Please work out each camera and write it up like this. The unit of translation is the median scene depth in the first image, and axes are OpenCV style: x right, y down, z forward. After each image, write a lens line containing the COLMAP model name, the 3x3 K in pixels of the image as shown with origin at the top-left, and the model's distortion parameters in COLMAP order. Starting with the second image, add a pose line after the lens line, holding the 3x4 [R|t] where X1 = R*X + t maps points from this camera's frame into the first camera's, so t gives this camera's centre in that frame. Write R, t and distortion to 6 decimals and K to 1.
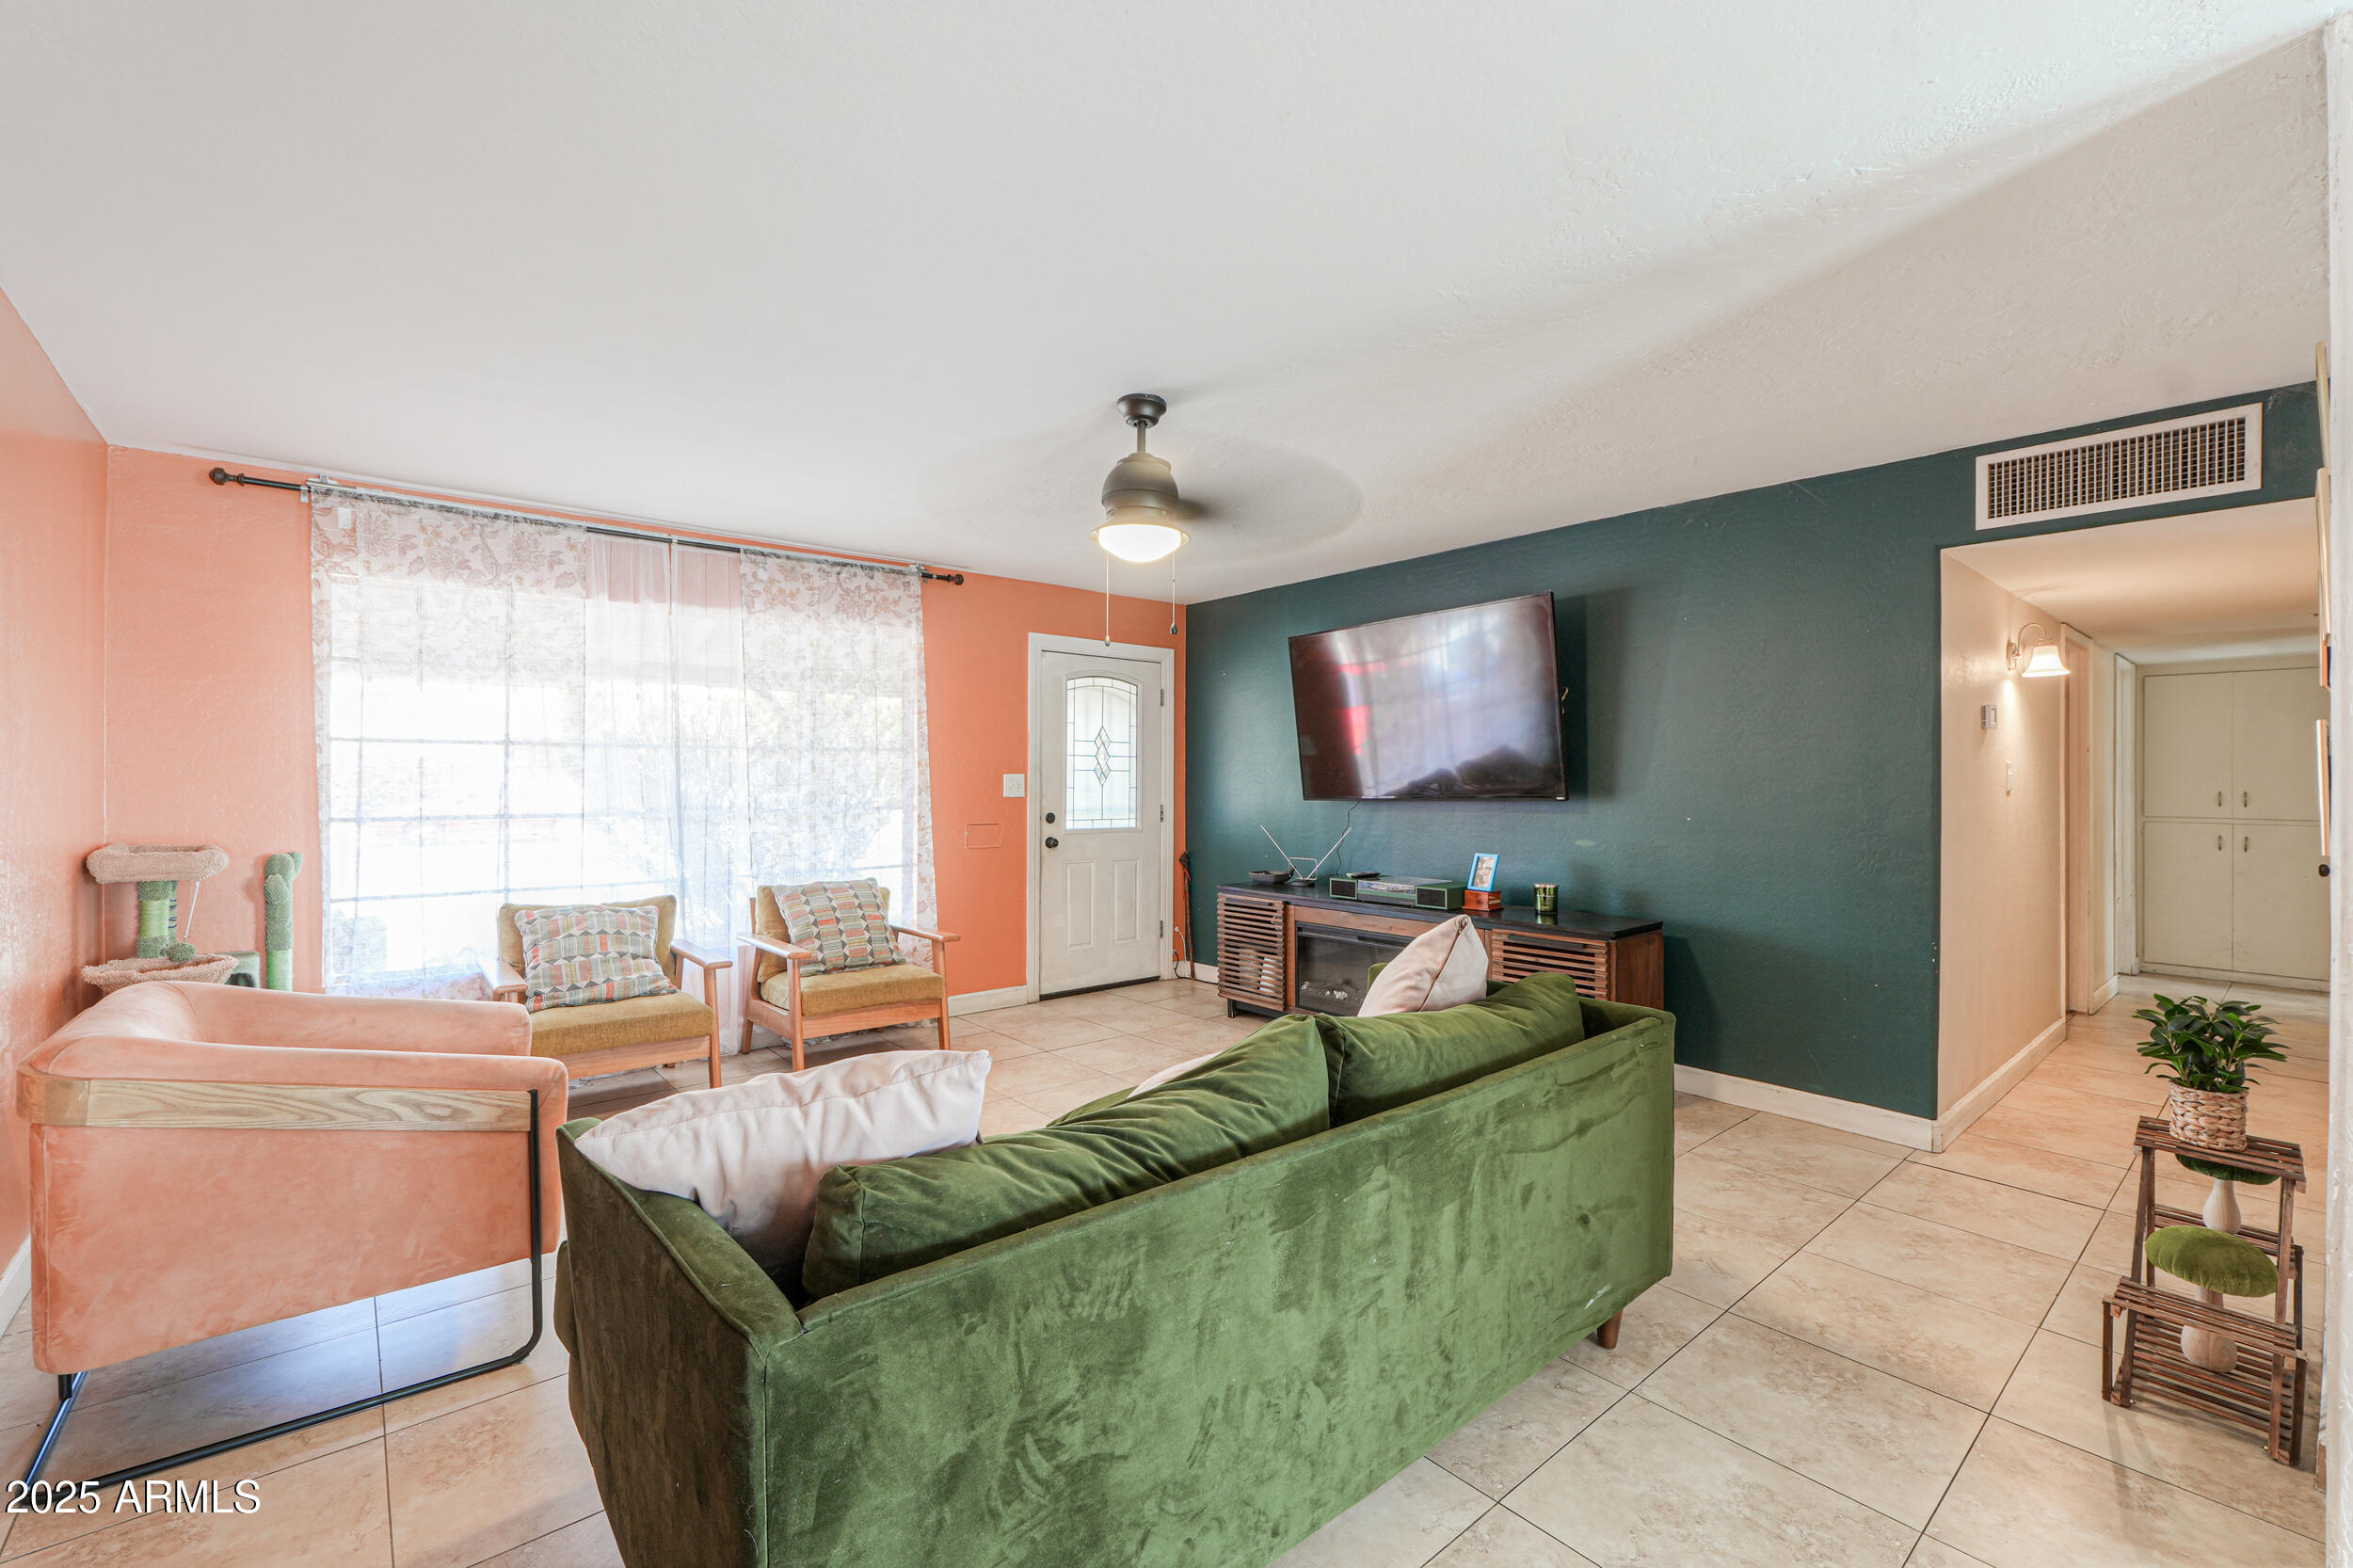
lens RADIAL K [[1008.3, 0, 1182.5], [0, 1008.3, 773.9], [0, 0, 1]] dist [0.000334, 0.001163]
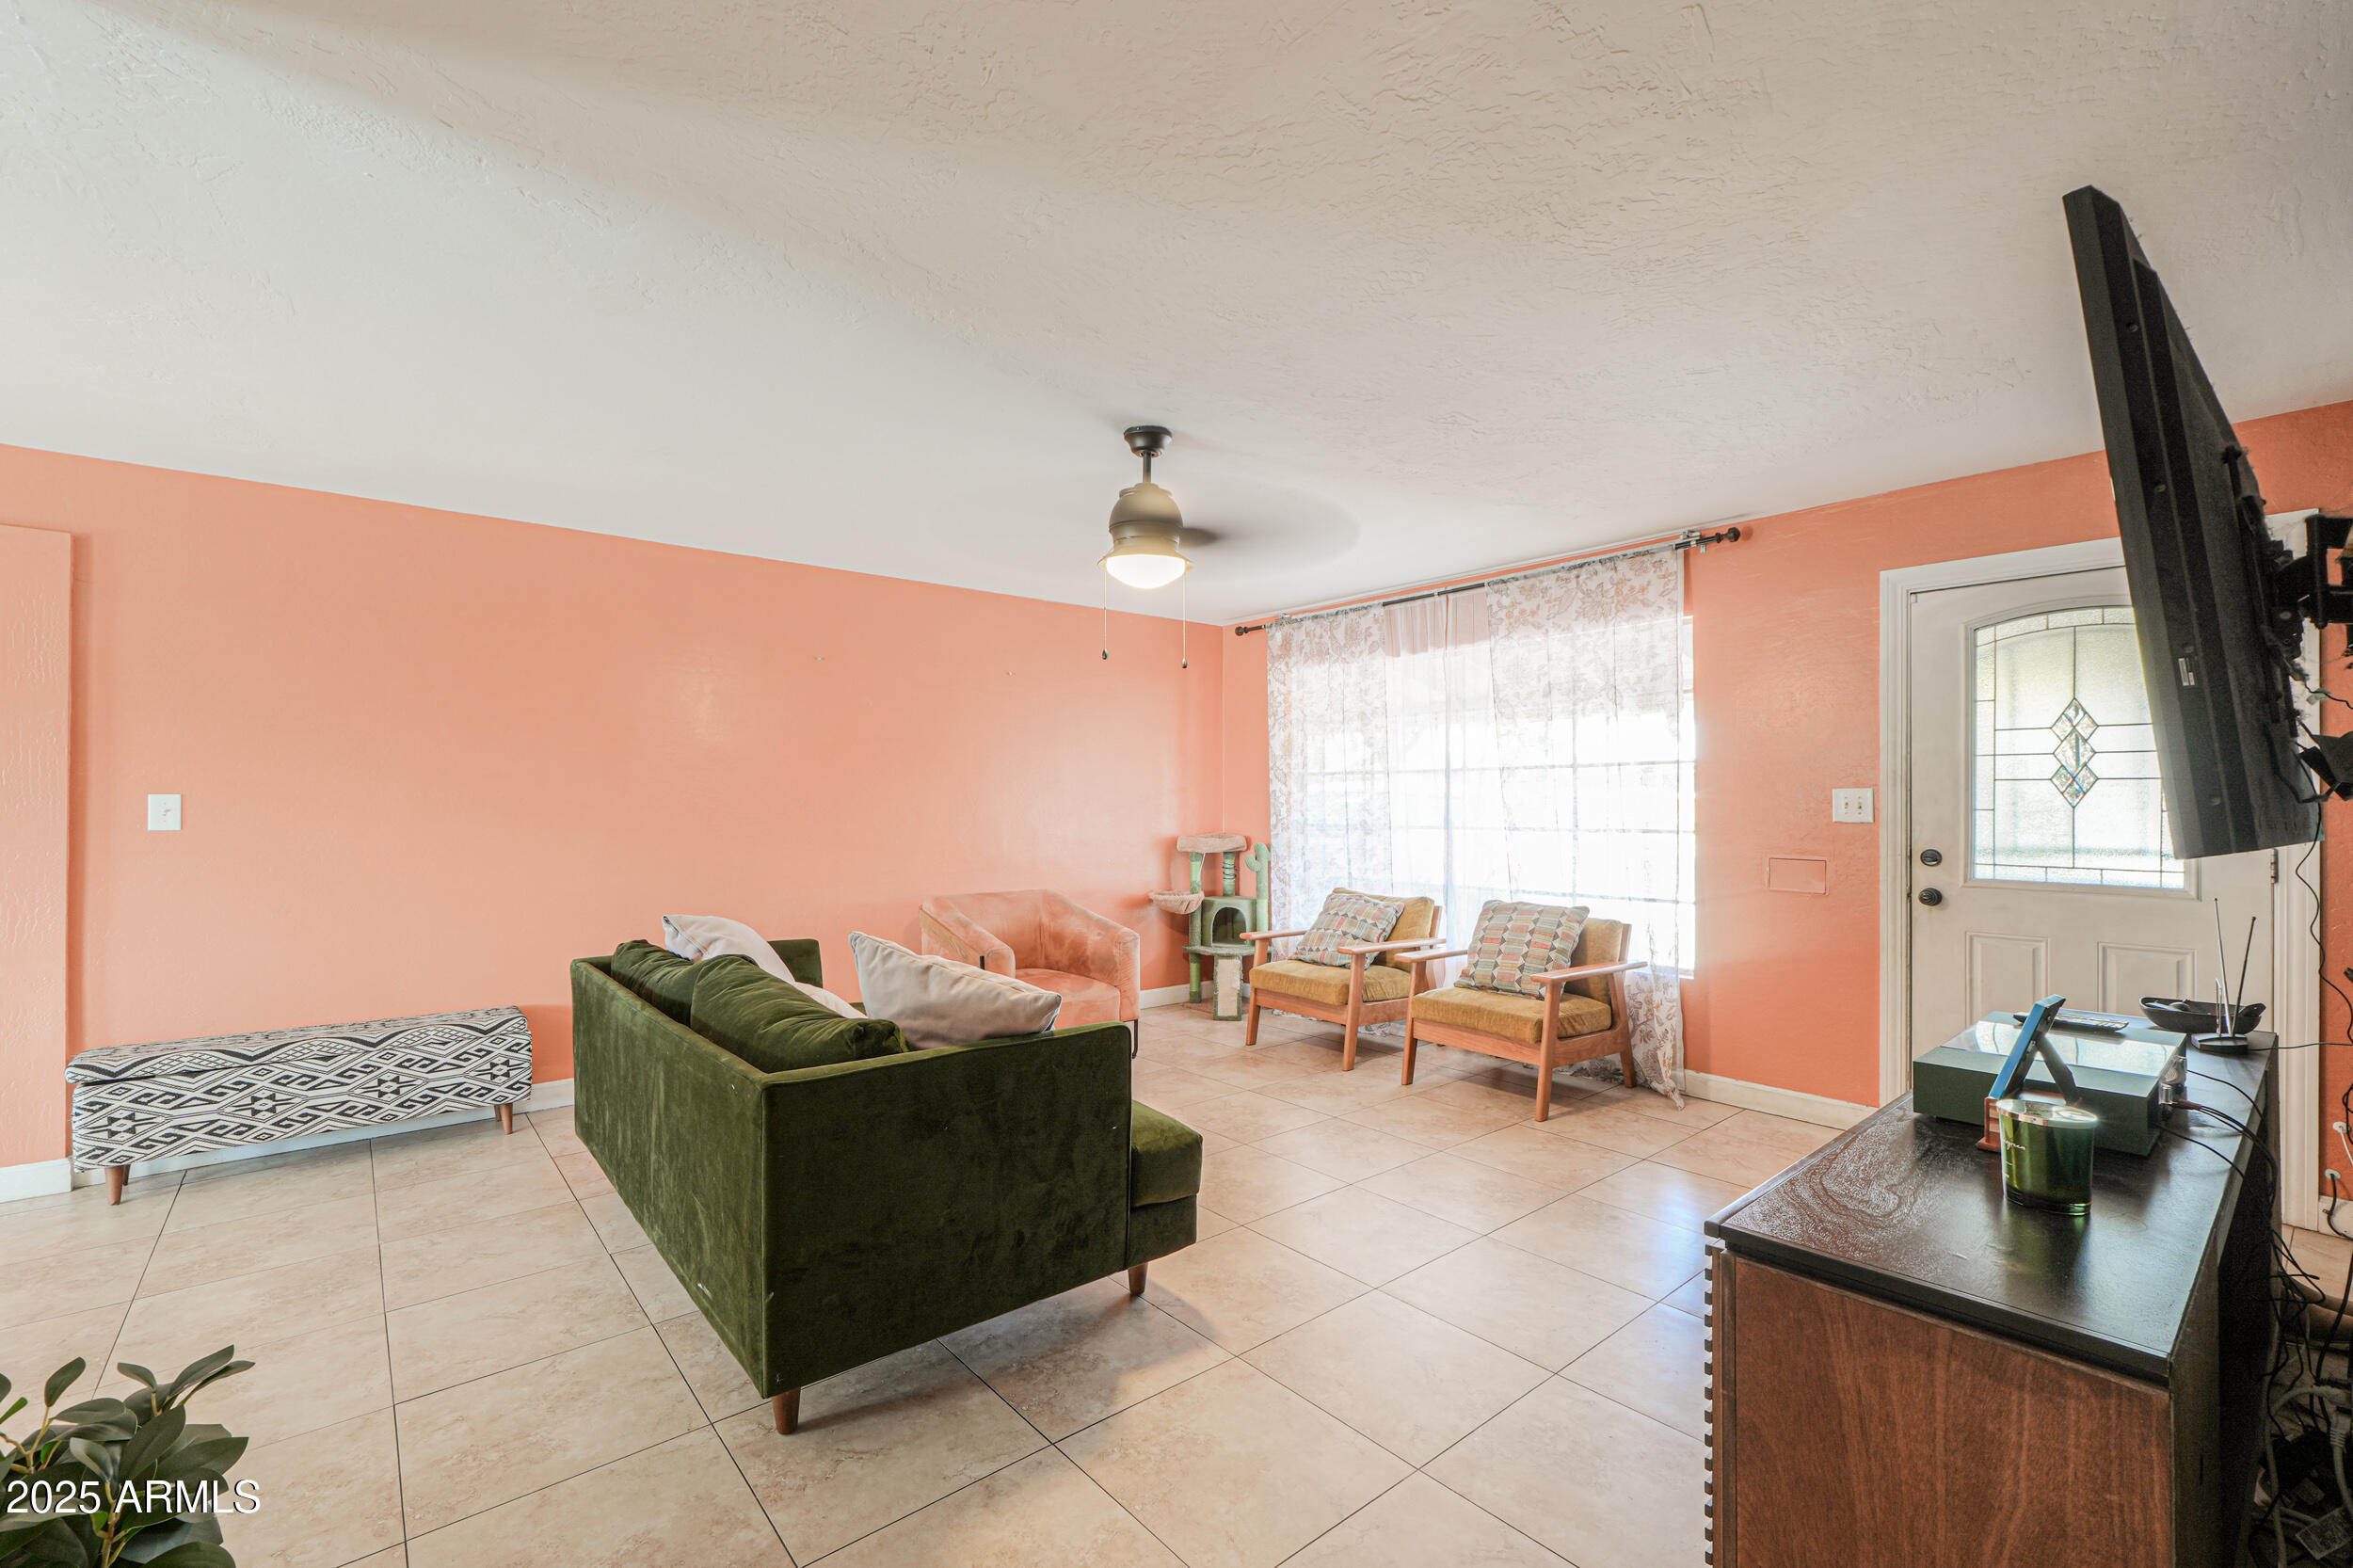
lens RADIAL K [[1008.3, 0, 1183.9], [0, 1008.3, 805.7], [0, 0, 1]] dist [0.000334, 0.001163]
pose [[-0.007937, 0.005333, -0.999954, 0.685375], [0.010544, 0.999931, 0.005249, 0.004719], [0.999913, -0.010502, -0.007993, 0.738598]]
